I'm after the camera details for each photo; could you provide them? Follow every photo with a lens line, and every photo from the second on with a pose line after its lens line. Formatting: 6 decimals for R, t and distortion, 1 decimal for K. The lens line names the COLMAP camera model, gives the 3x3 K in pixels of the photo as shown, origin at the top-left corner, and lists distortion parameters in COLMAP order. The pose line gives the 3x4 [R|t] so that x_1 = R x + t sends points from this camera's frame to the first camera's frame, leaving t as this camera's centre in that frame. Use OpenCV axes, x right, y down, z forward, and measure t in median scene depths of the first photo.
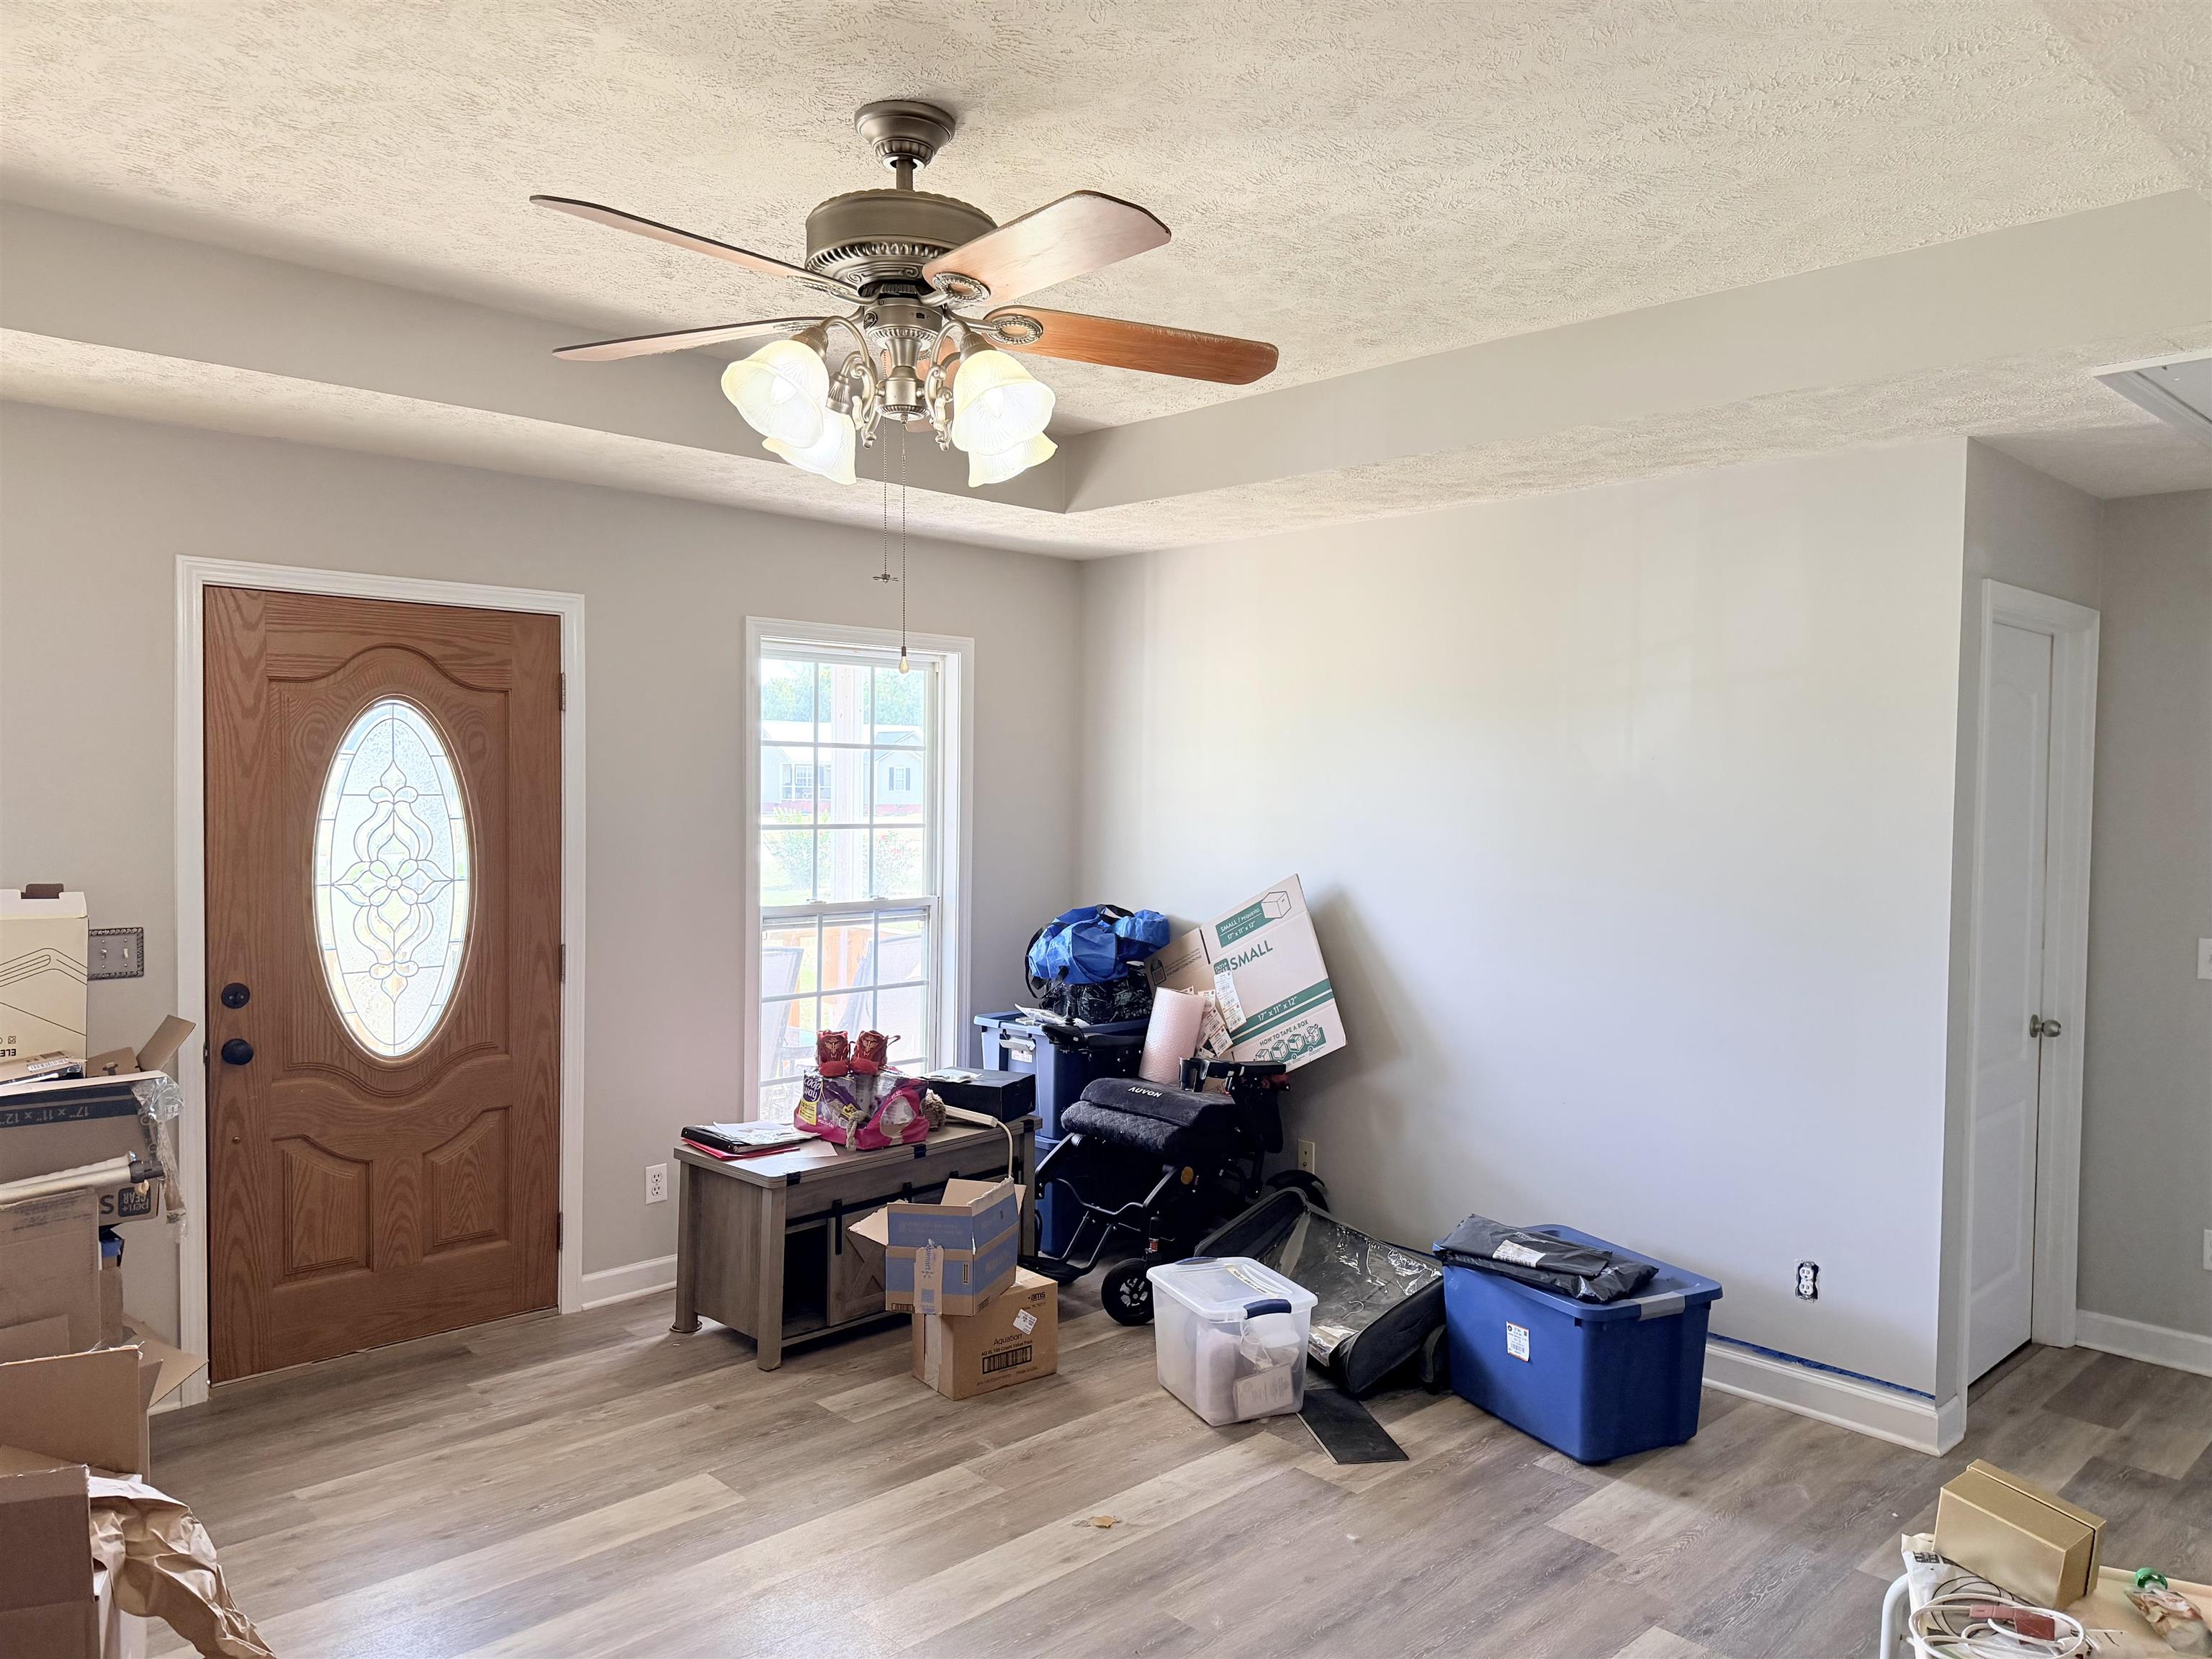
lens RADIAL K [[1543.6, 0, 1104.8], [0, 1543.6, 849.2], [0, 0, 1]] dist [0.022754, -0.037060]
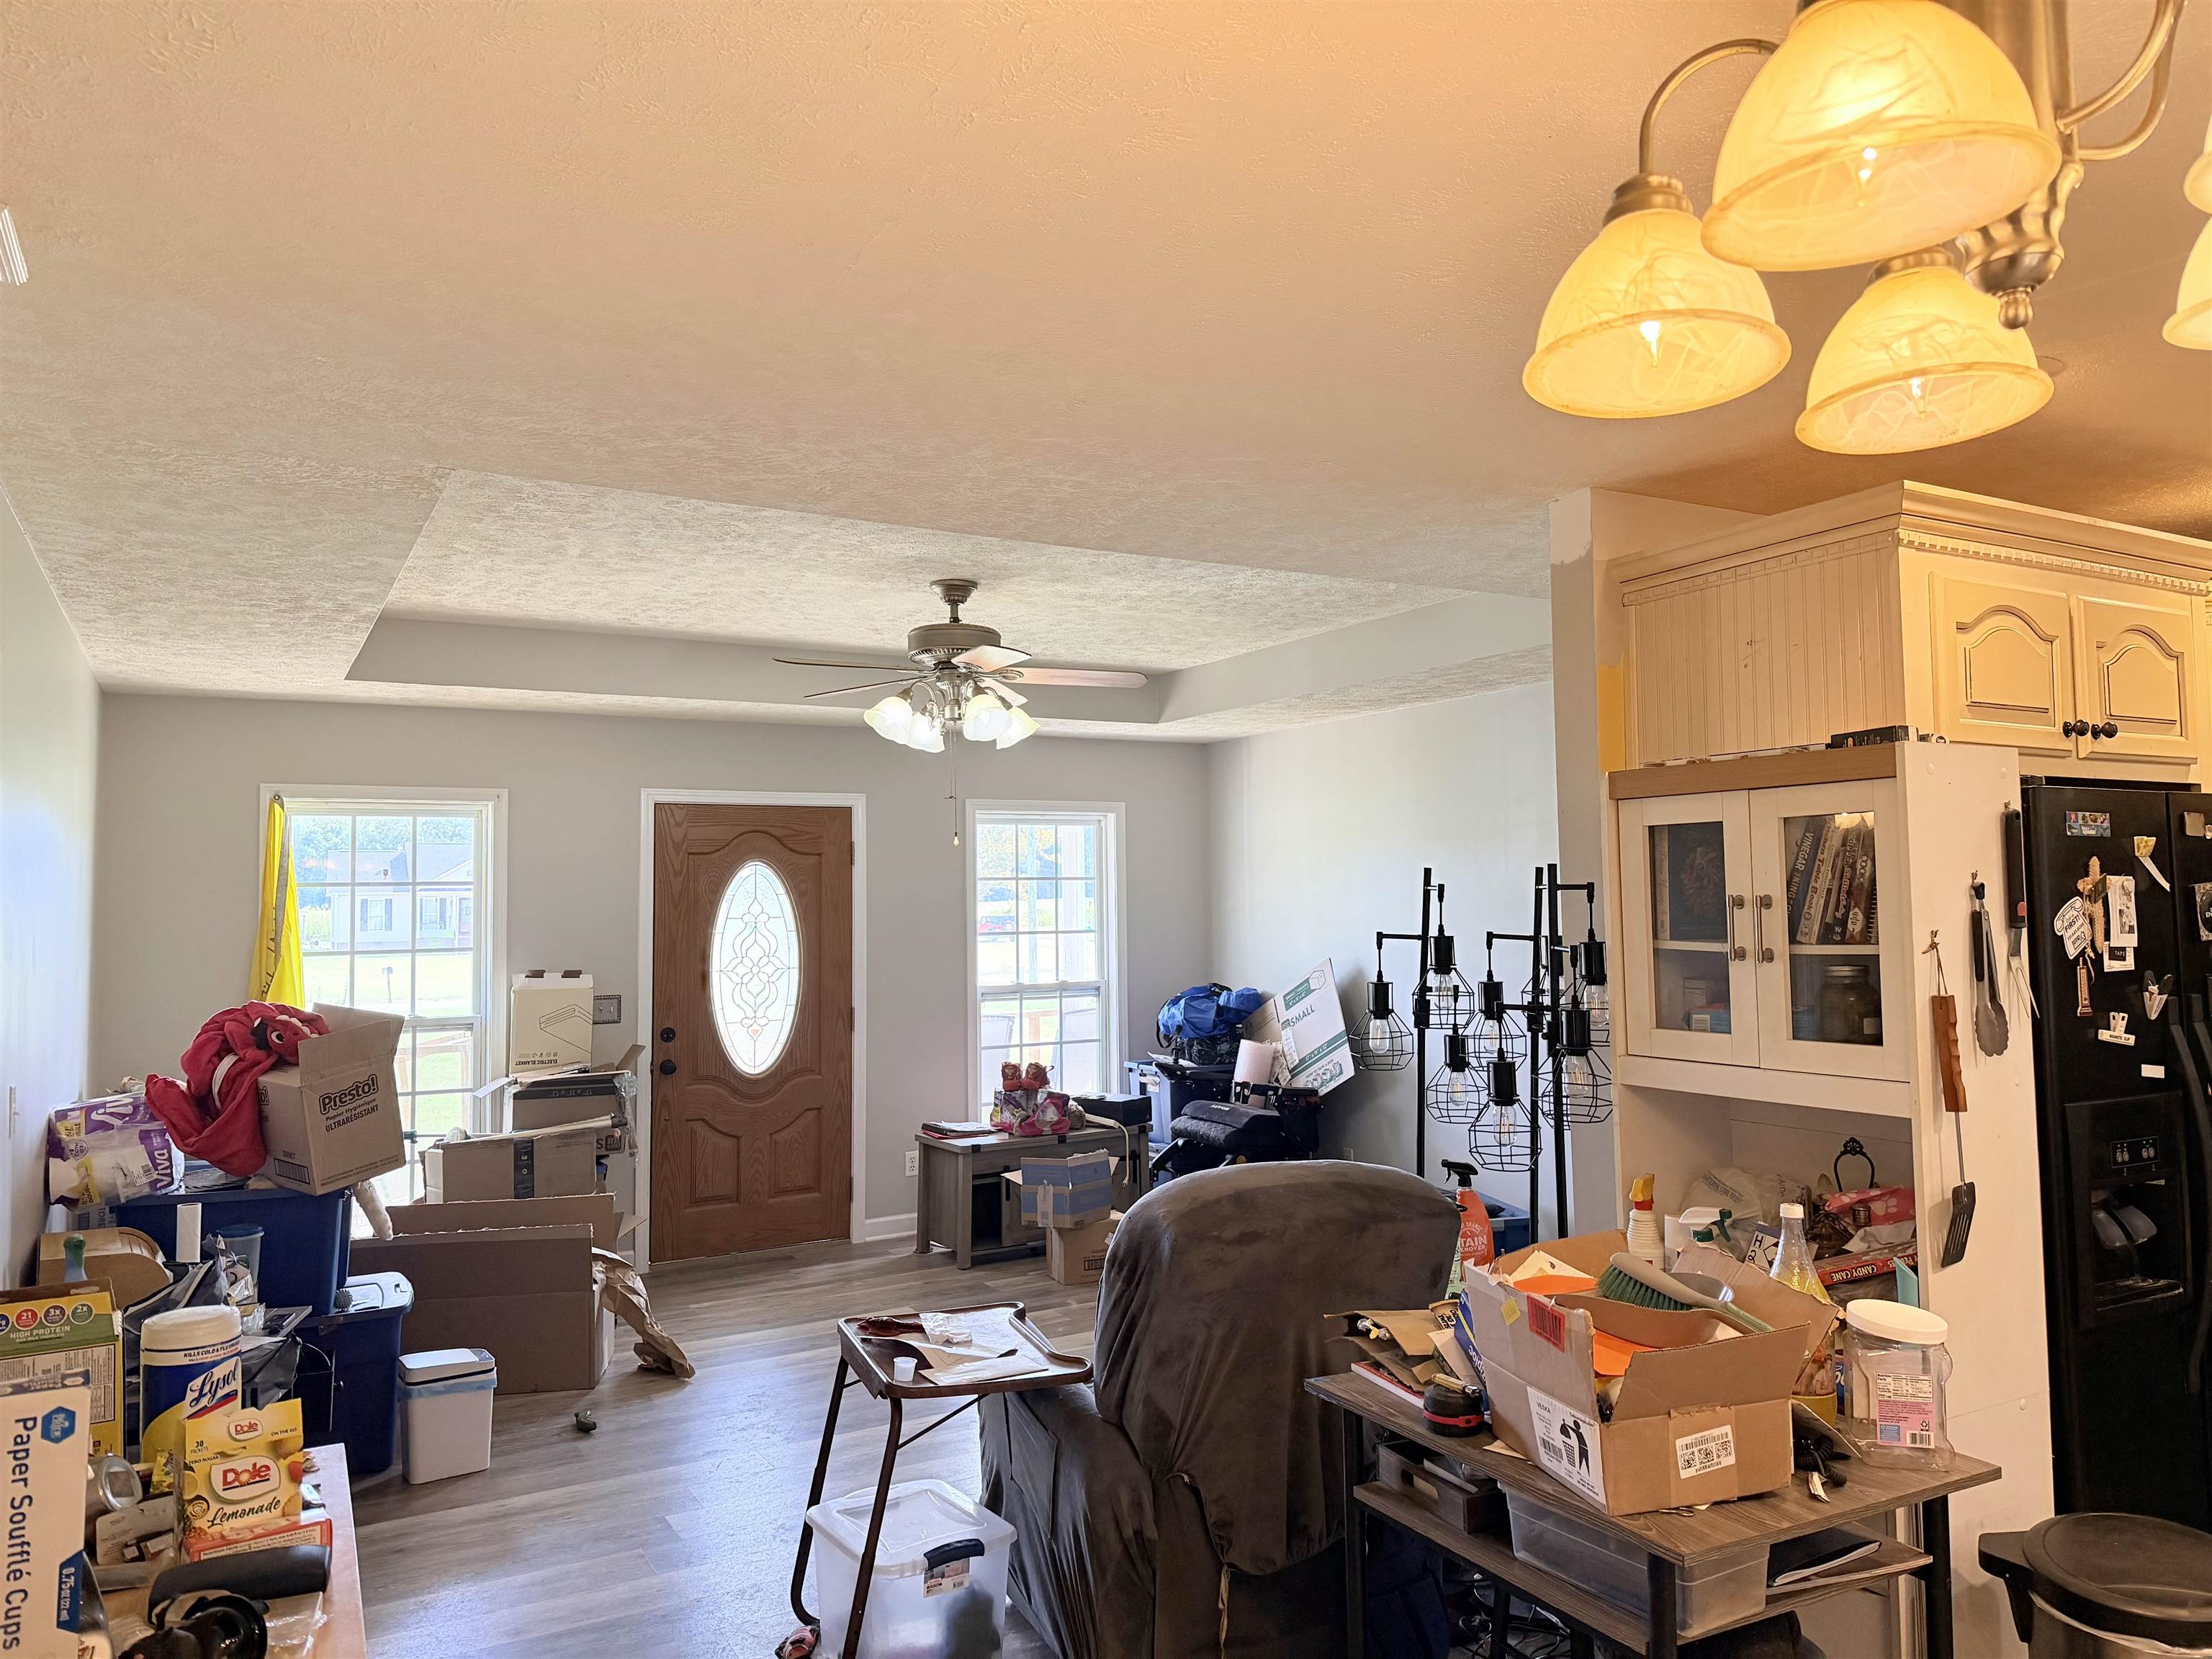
lens RADIAL K [[1543.6, 0, 1118.3], [0, 1543.6, 816.9], [0, 0, 1]] dist [0.022754, -0.037060]
pose [[0.969536, -0.039375, -0.241762, 0.321328], [0.014874, 0.994638, -0.102347, 0.032399], [0.244495, 0.095633, 0.964923, -0.515904]]
